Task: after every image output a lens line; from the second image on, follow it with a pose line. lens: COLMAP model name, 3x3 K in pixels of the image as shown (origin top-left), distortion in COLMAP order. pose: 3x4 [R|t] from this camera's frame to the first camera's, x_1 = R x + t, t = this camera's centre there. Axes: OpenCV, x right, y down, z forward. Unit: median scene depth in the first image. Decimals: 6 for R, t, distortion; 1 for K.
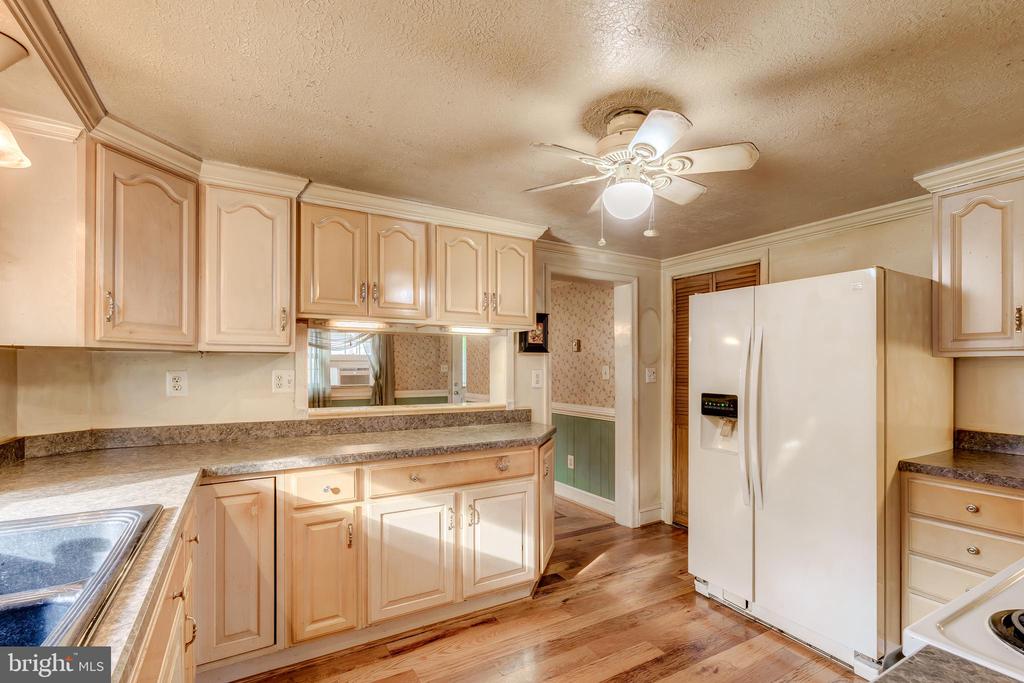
lens RADIAL K [[460.2, 0, 509.8], [0, 460.2, 366.4], [0, 0, 1]] dist [0.003084, -0.000688]
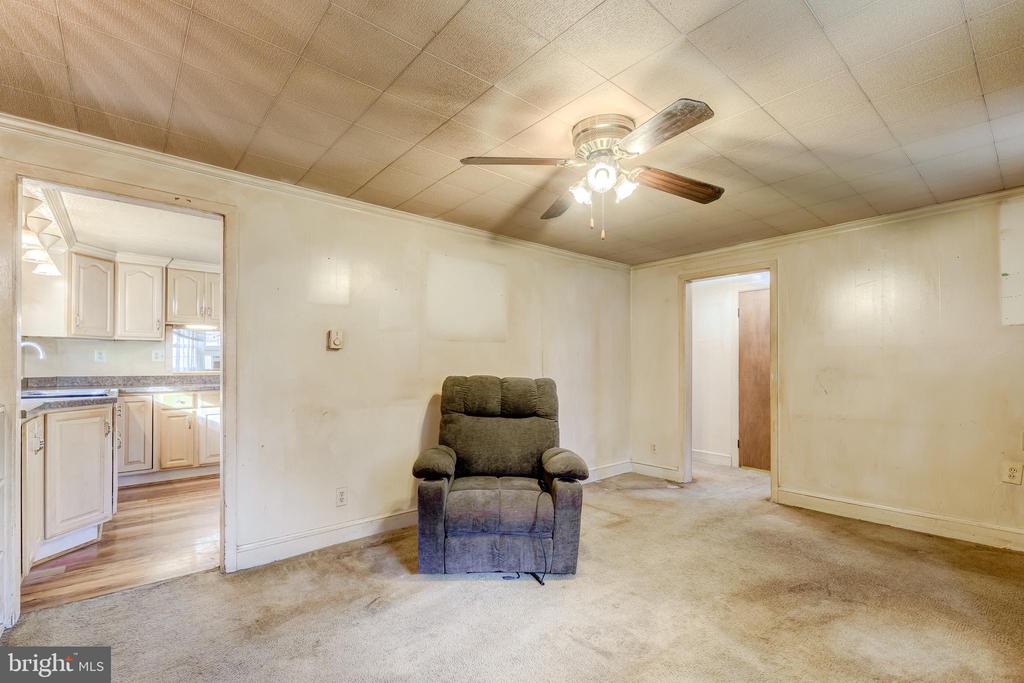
lens RADIAL K [[460.2, 0, 495.0], [0, 460.2, 360.7], [0, 0, 1]] dist [0.003084, -0.000688]
pose [[0.987722, 0.004433, 0.156161, 0.696268], [-0.003984, 0.999987, -0.003191, 0.061407], [-0.156173, 0.002530, 0.987726, -1.311460]]
